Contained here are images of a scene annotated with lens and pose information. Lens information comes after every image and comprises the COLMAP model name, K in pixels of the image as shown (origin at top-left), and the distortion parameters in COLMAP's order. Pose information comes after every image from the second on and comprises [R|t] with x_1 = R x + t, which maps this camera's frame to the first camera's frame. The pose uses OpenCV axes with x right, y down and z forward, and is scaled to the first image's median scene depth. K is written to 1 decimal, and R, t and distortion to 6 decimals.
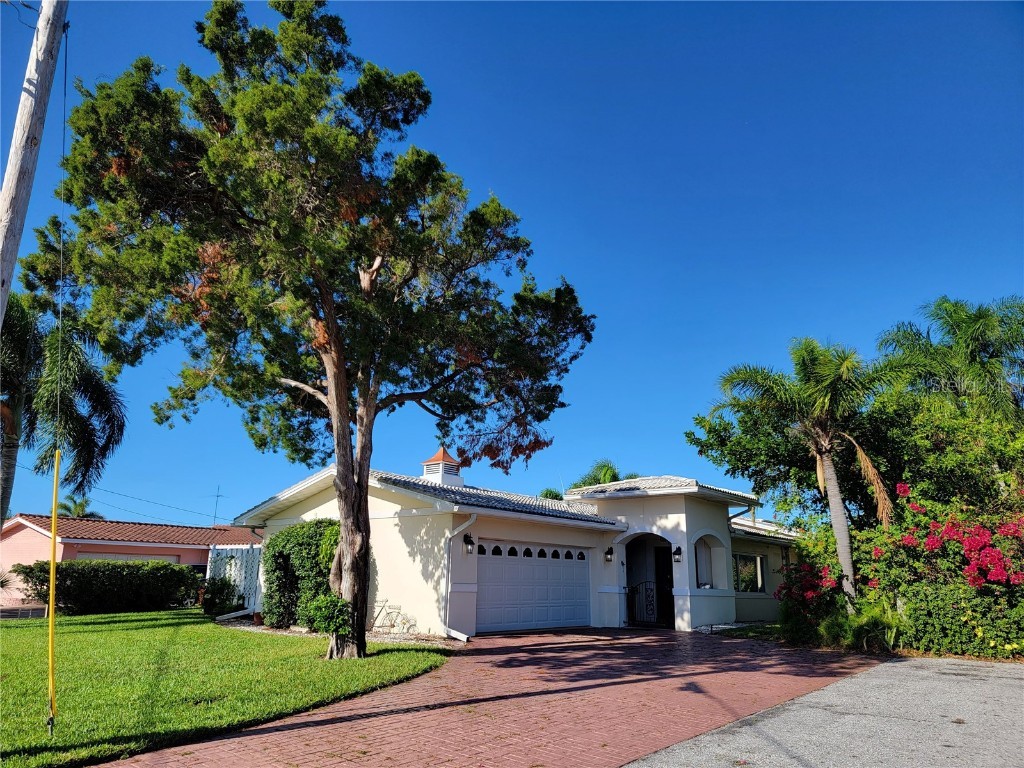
lens RADIAL K [[702.8, 0, 508.3], [0, 702.8, 379.4], [0, 0, 1]] dist [0.074421, -0.055438]
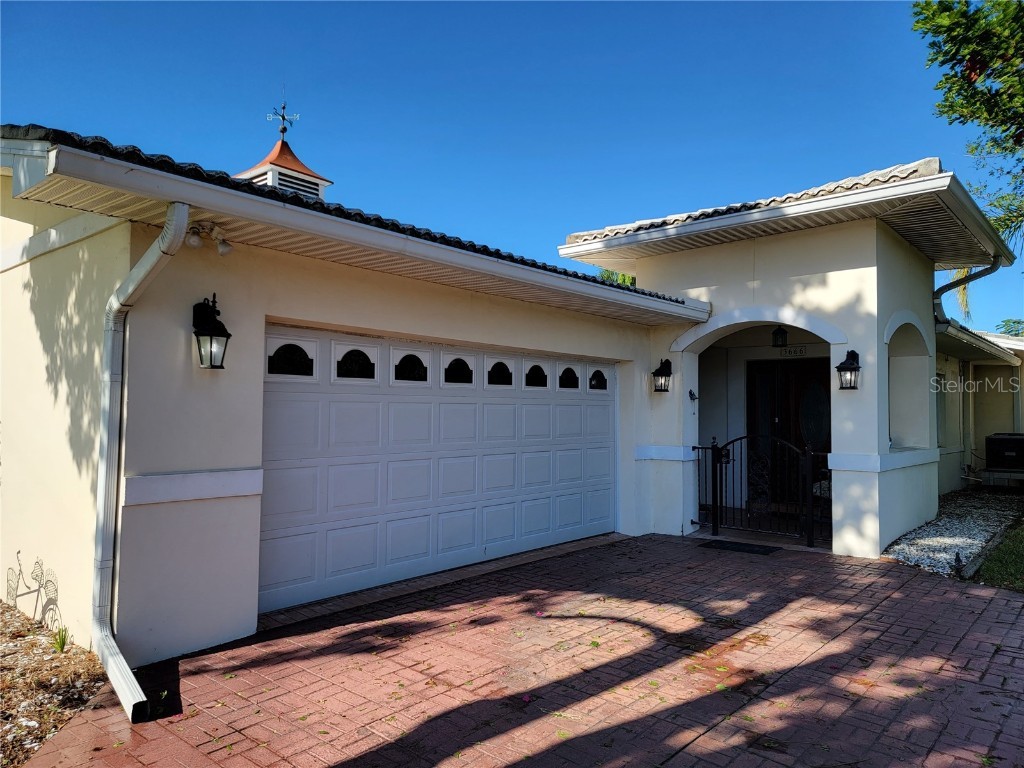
lens RADIAL K [[702.8, 0, 511.9], [0, 702.8, 383.2], [0, 0, 1]] dist [0.074421, -0.055438]
pose [[0.999870, -0.007340, 0.014348, 0.046770], [0.003687, 0.970826, 0.239756, 0.154950], [-0.015690, -0.239672, 0.970727, 0.608572]]
